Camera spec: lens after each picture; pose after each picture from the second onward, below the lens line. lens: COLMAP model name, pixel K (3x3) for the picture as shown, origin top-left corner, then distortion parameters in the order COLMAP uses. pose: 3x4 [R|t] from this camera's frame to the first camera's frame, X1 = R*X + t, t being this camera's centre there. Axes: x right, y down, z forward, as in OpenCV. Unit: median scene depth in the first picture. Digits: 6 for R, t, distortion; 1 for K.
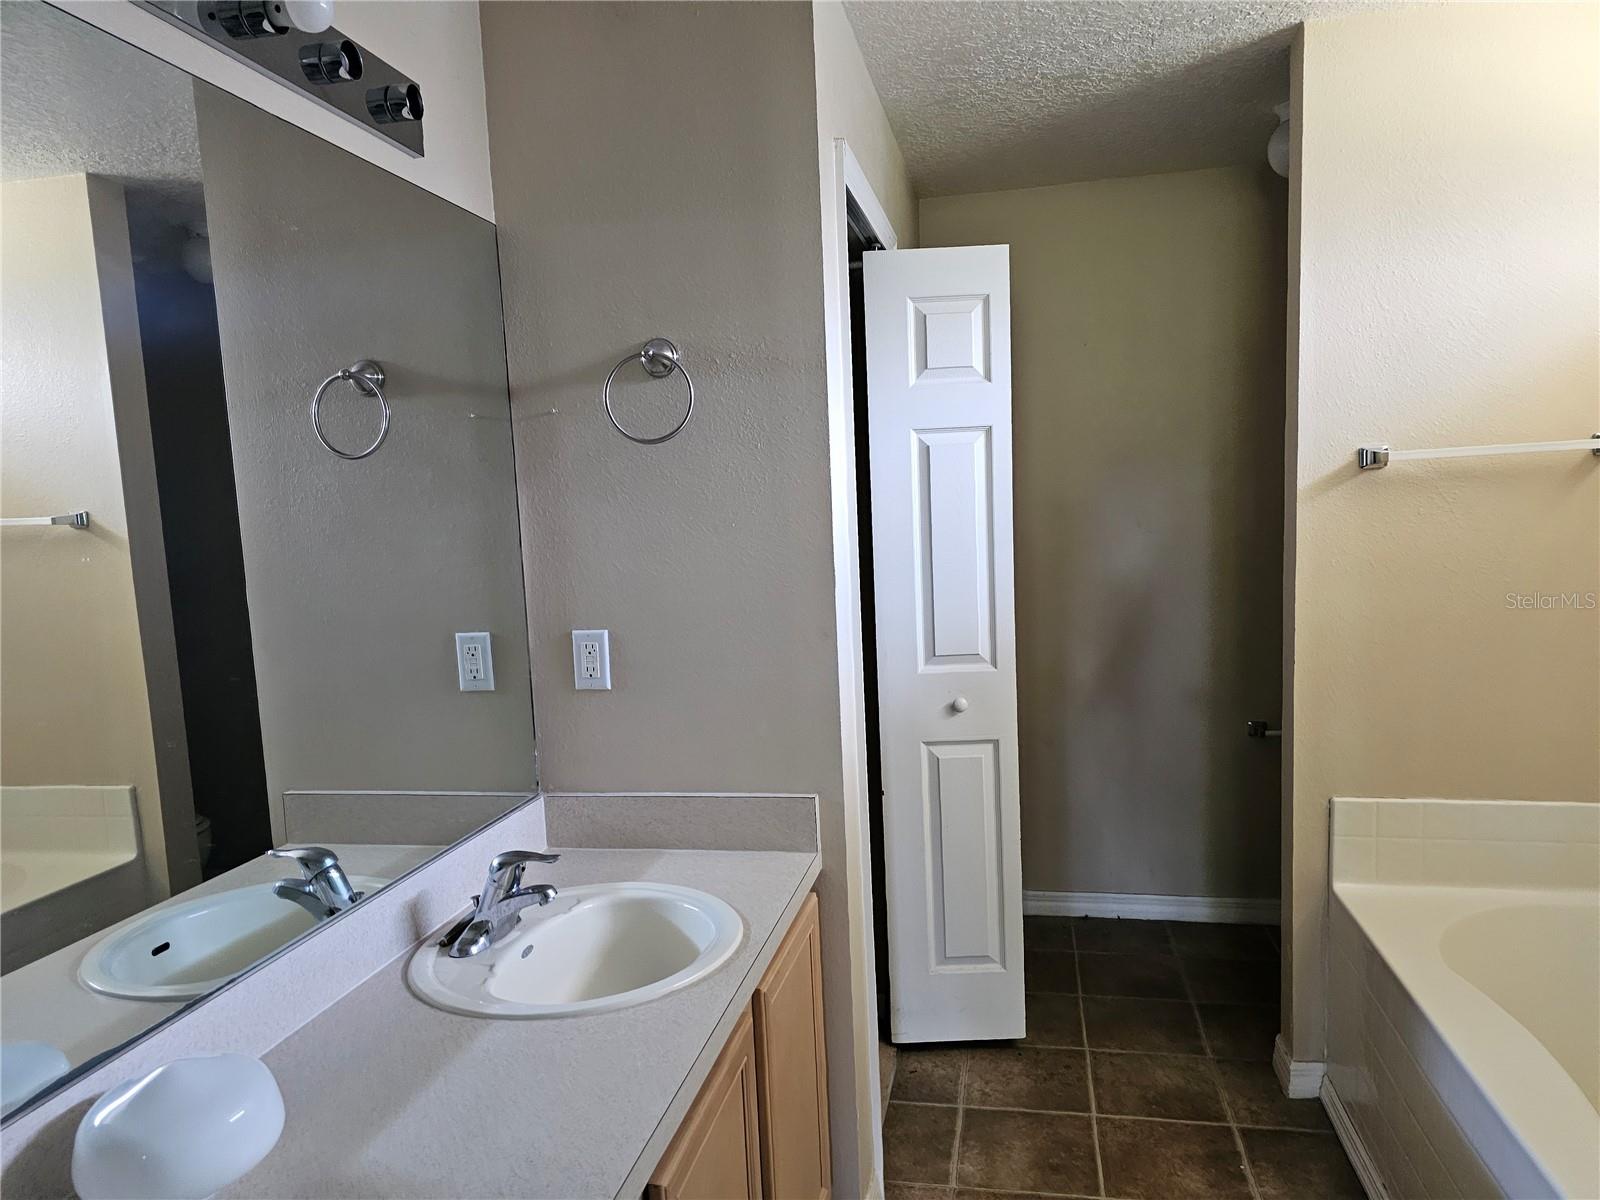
lens RADIAL K [[1059.8, 0, 803.5], [0, 1059.8, 603.7], [0, 0, 1]] dist [0.030855, -0.008646]
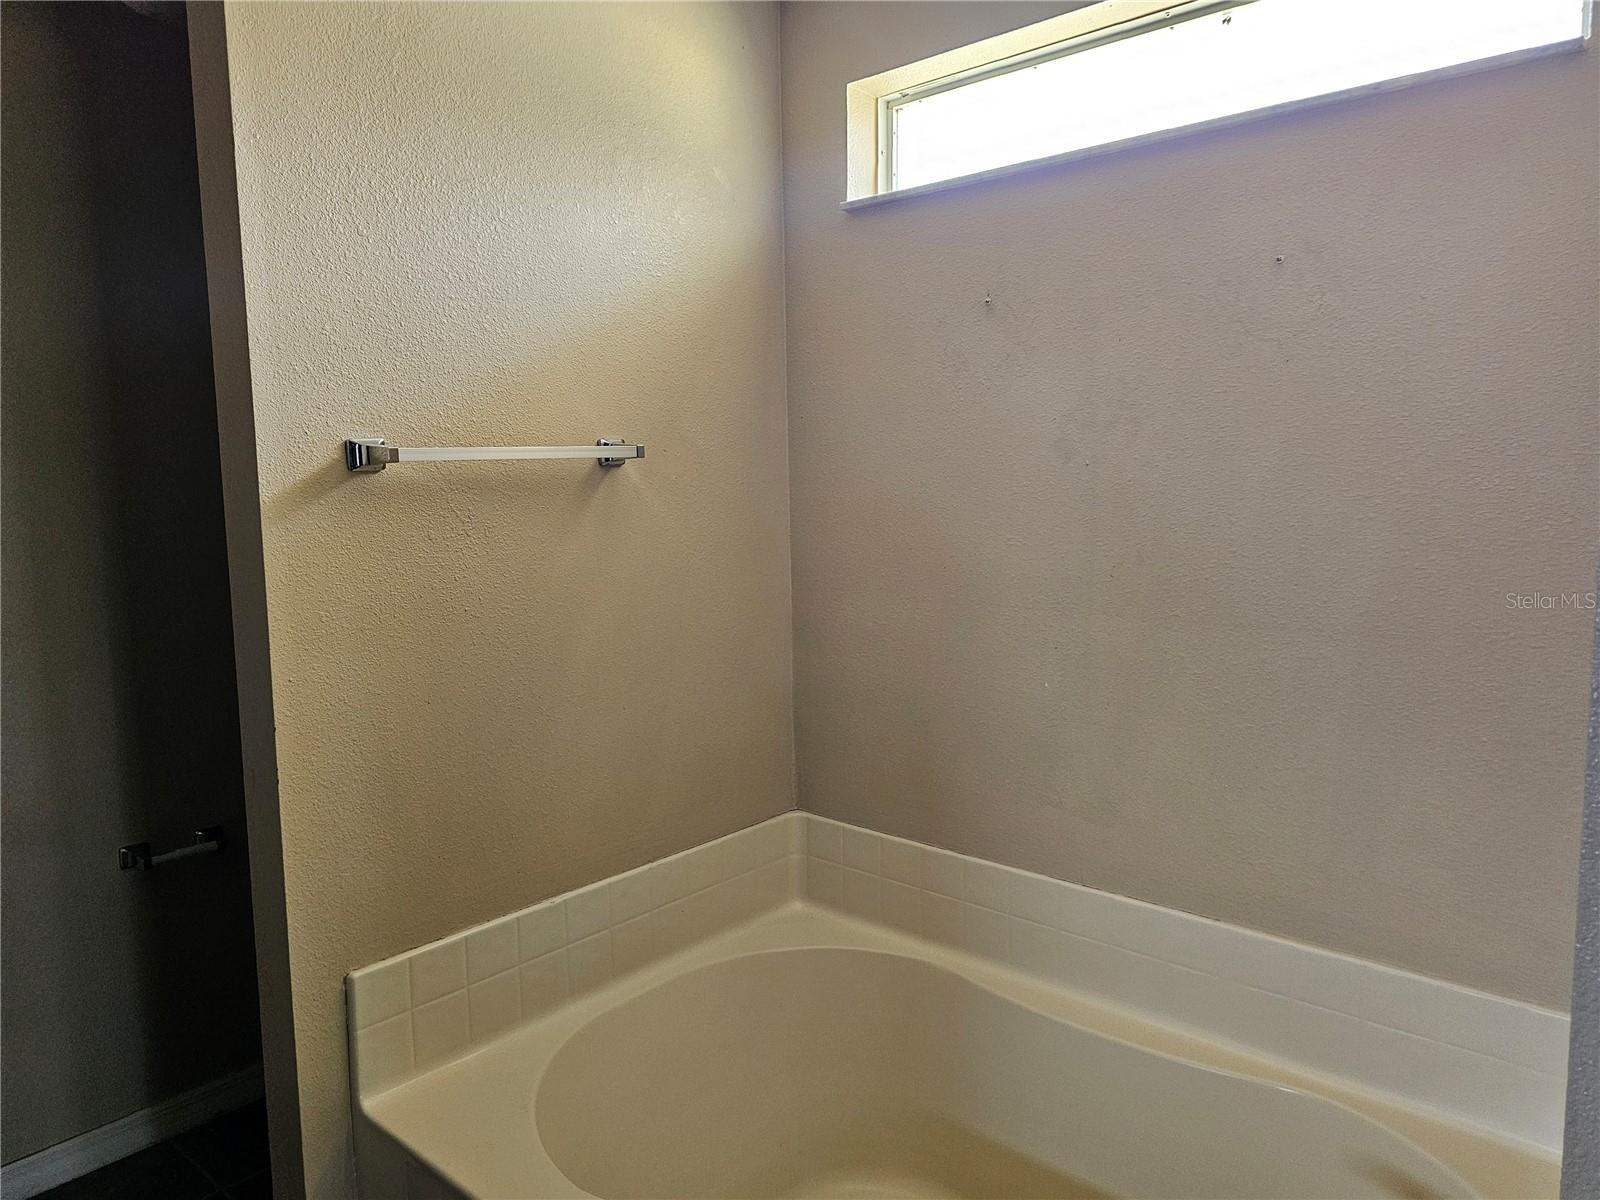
lens RADIAL K [[1059.8, 0, 802.2], [0, 1059.8, 601.7], [0, 0, 1]] dist [0.030855, -0.008646]
pose [[0.483659, -0.074302, 0.872097, 0.078110], [0.083213, 0.995780, 0.038690, -0.048784], [-0.871292, 0.053857, 0.487801, 0.440143]]
